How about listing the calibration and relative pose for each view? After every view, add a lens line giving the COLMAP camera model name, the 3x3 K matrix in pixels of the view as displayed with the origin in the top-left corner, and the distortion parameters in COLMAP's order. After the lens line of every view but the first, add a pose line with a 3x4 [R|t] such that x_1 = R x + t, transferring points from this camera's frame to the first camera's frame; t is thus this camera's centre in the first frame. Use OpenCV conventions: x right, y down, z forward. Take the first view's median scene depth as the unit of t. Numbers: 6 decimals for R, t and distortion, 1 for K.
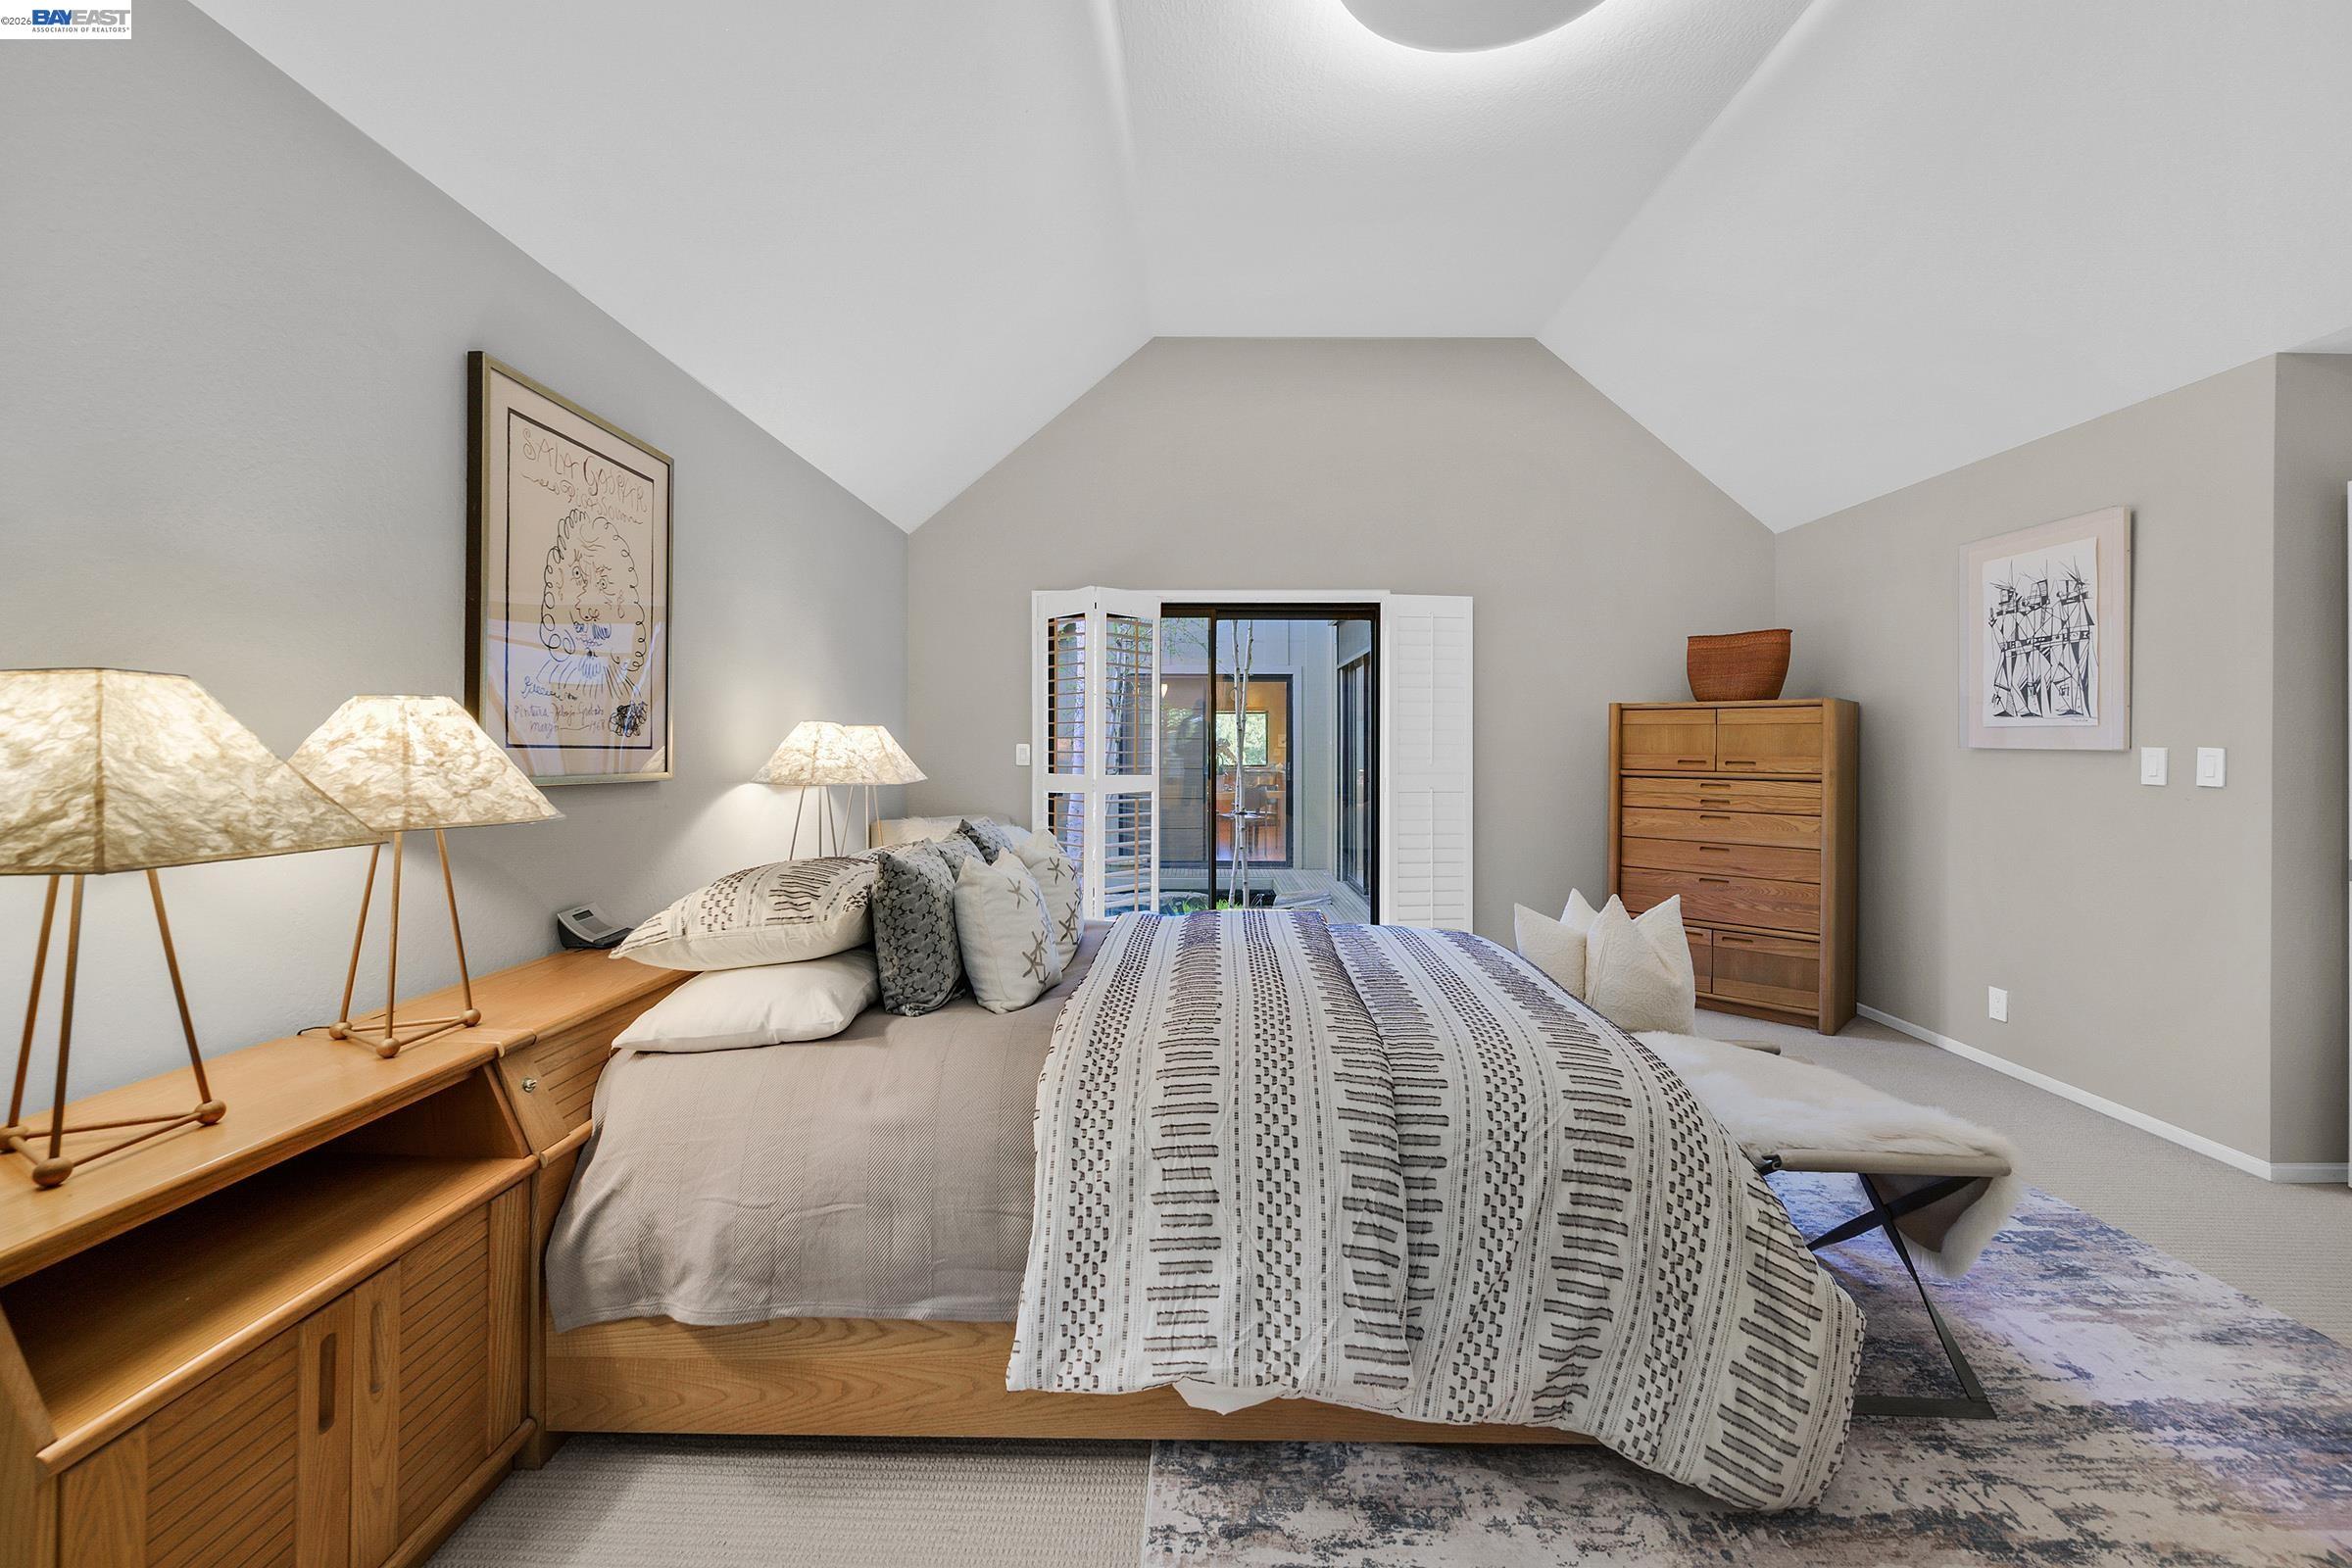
lens RADIAL K [[945.1, 0, 1192.1], [0, 945.1, 745.3], [0, 0, 1]] dist [-0.001526, -0.000098]
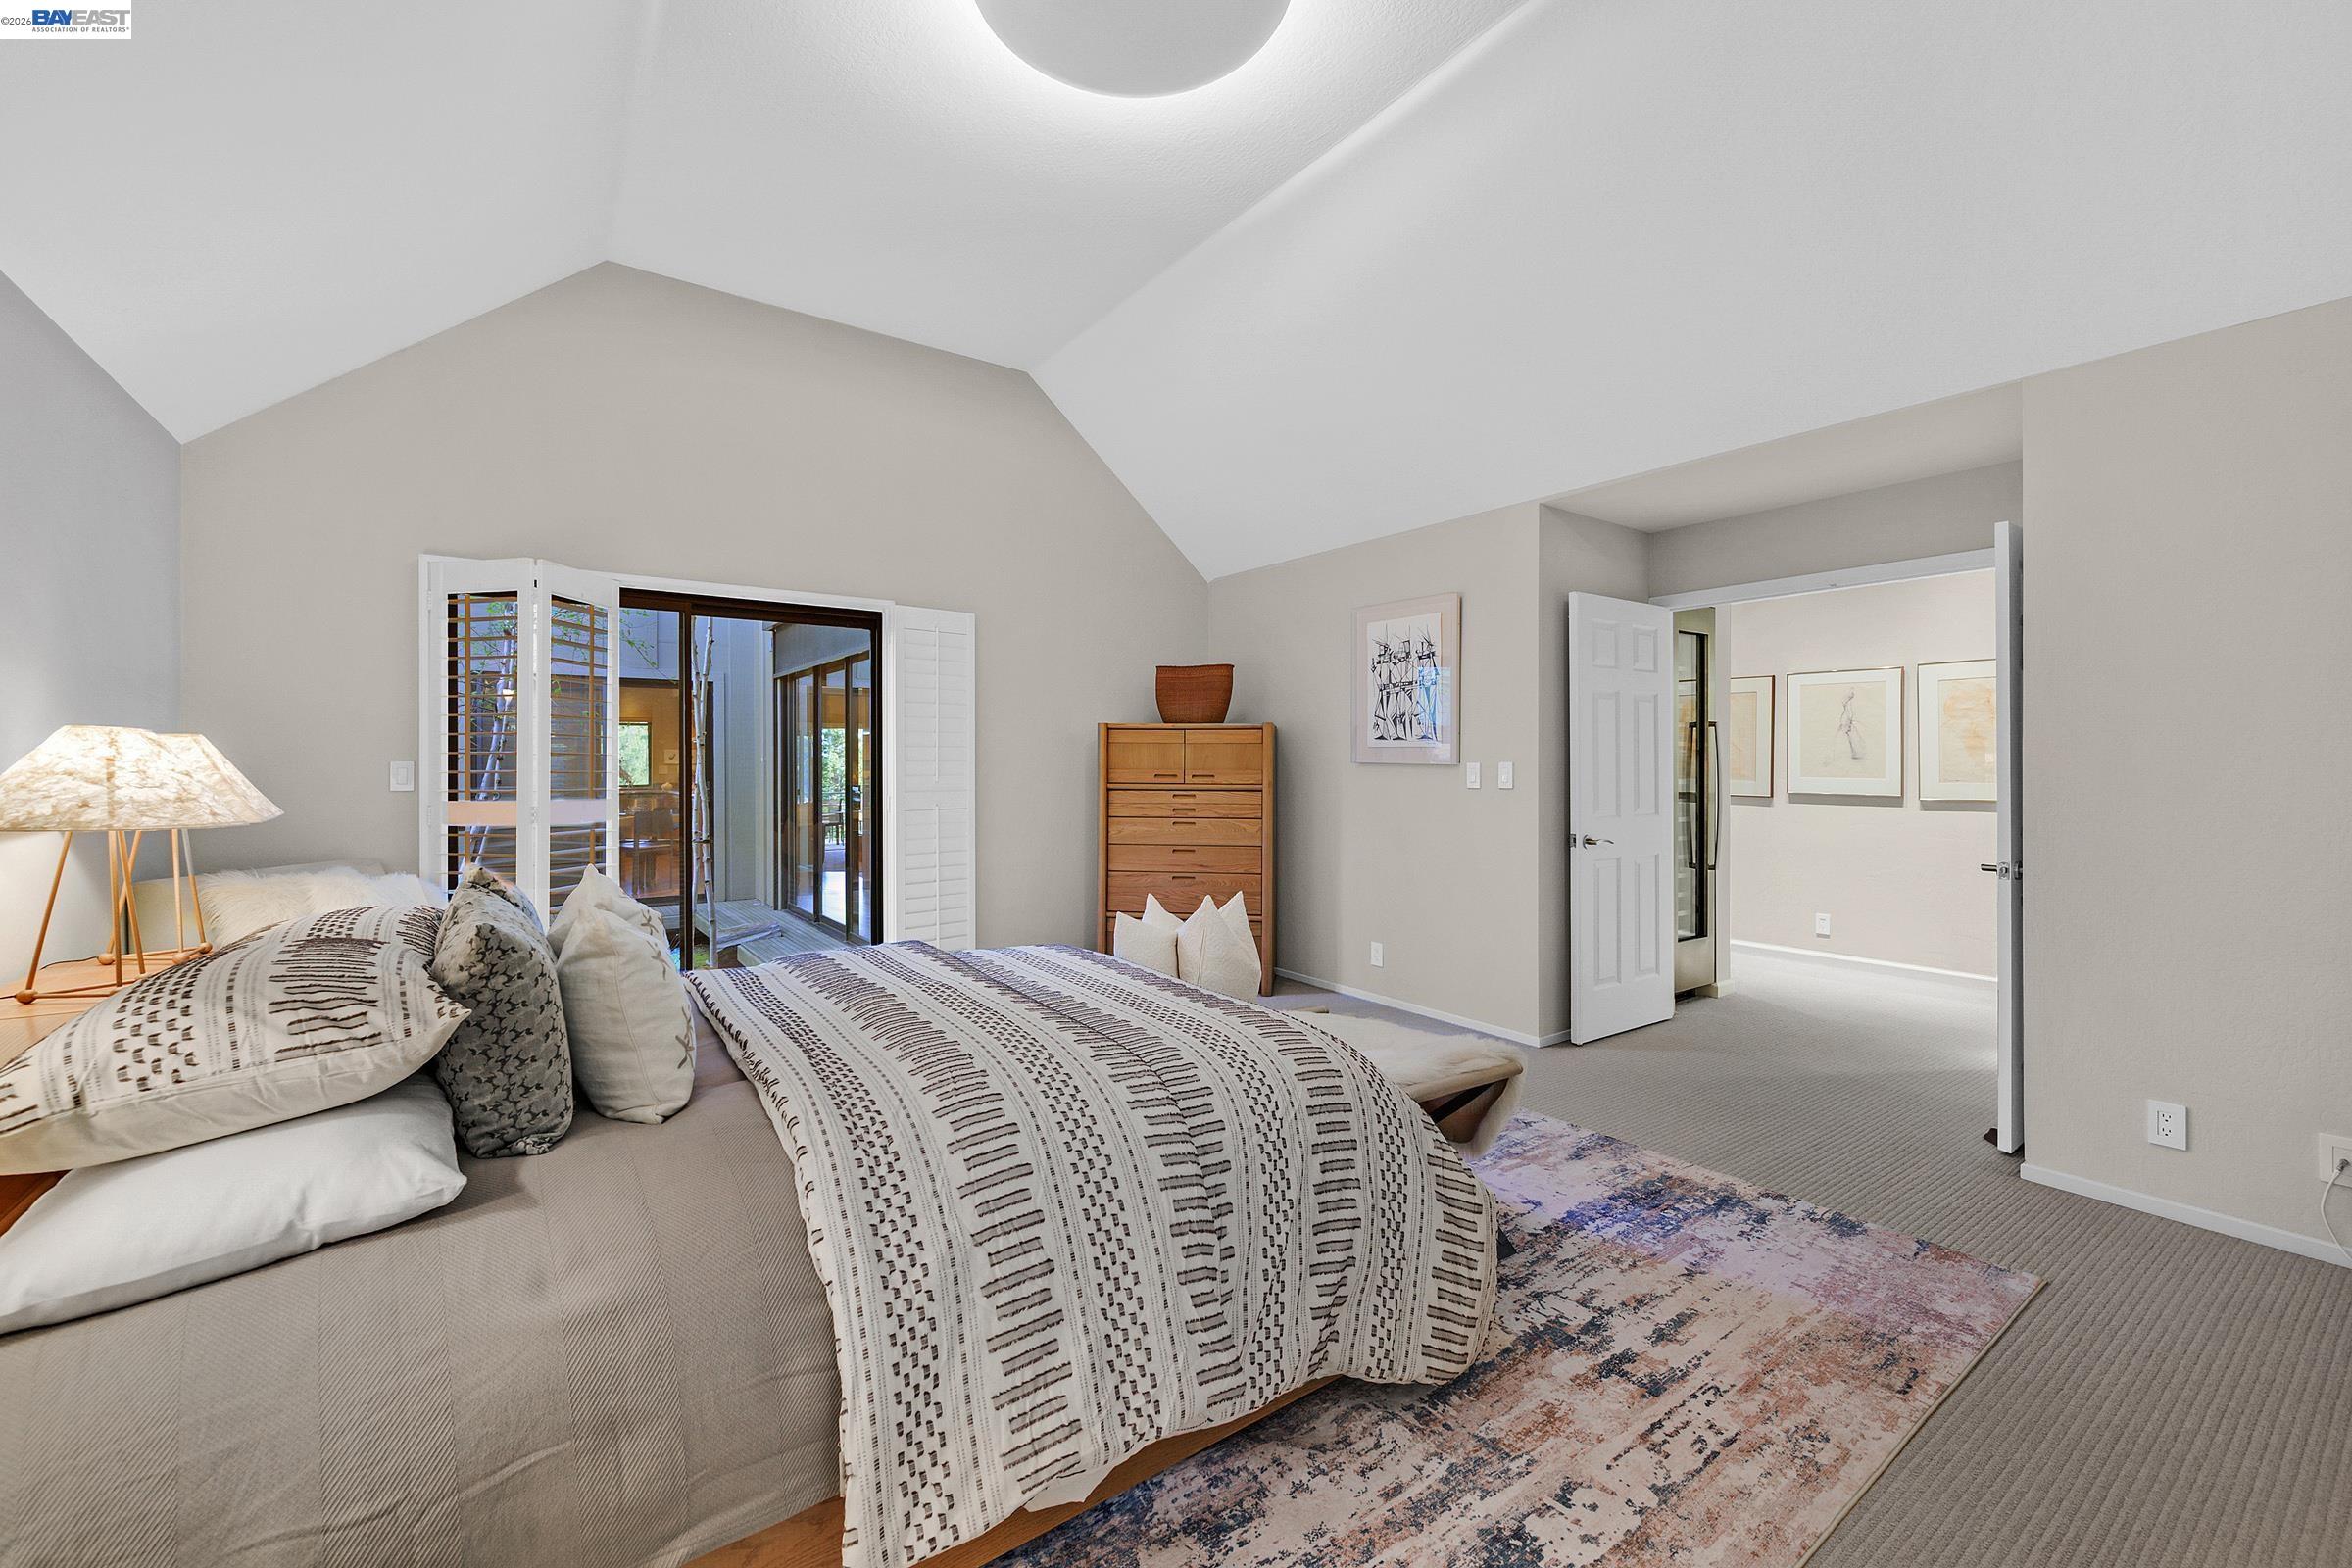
lens RADIAL K [[943.8, 0, 1168.2], [0, 943.8, 759.5], [0, 0, 1]] dist [-0.002079, -0.000374]
pose [[0.811697, -0.001207, 0.584078, -0.385965], [0.002375, 0.999996, -0.001234, -0.002378], [-0.584075, 0.002389, 0.811697, 0.194713]]
